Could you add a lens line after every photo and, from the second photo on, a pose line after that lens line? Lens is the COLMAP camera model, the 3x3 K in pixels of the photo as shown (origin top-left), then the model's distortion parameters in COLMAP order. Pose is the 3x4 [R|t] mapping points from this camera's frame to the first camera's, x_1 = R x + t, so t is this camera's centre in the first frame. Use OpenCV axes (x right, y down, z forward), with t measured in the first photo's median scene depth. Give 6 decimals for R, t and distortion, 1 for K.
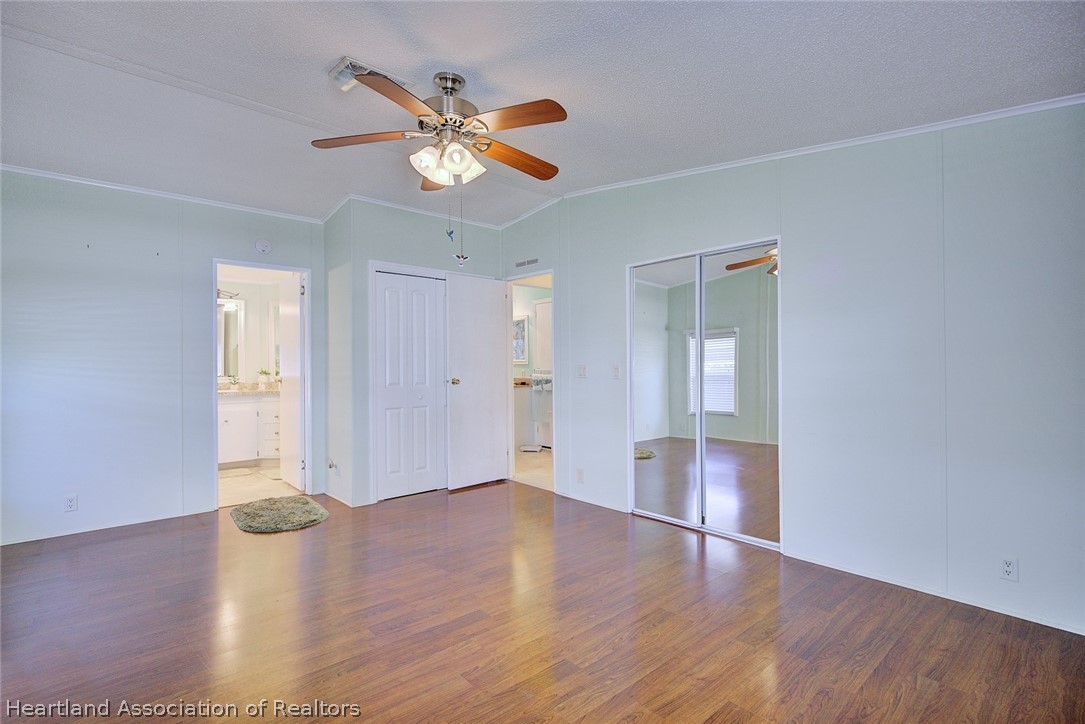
lens RADIAL K [[505.0, 0, 547.4], [0, 505.0, 369.1], [0, 0, 1]] dist [-0.004290, 0.000886]
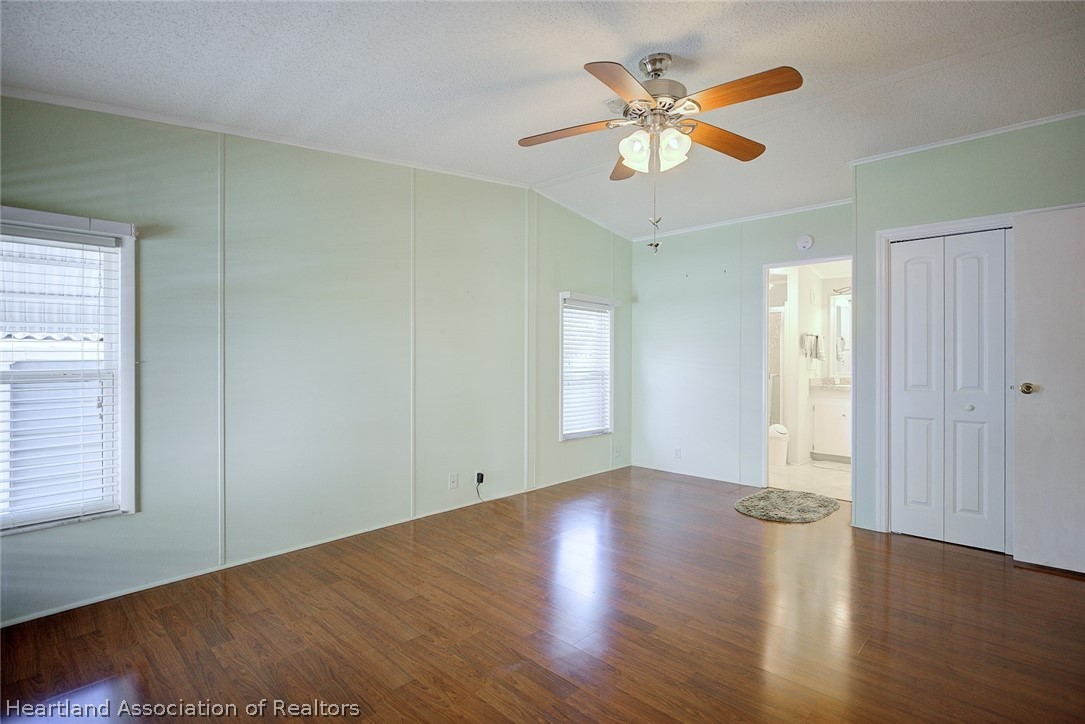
lens RADIAL K [[505.0, 0, 548.8], [0, 505.0, 361.7], [0, 0, 1]] dist [-0.004290, 0.000886]
pose [[0.095478, 0.013391, -0.995341, 0.429576], [-0.009417, 0.999877, 0.012549, -0.011371], [0.995387, 0.008175, 0.095592, 0.416235]]
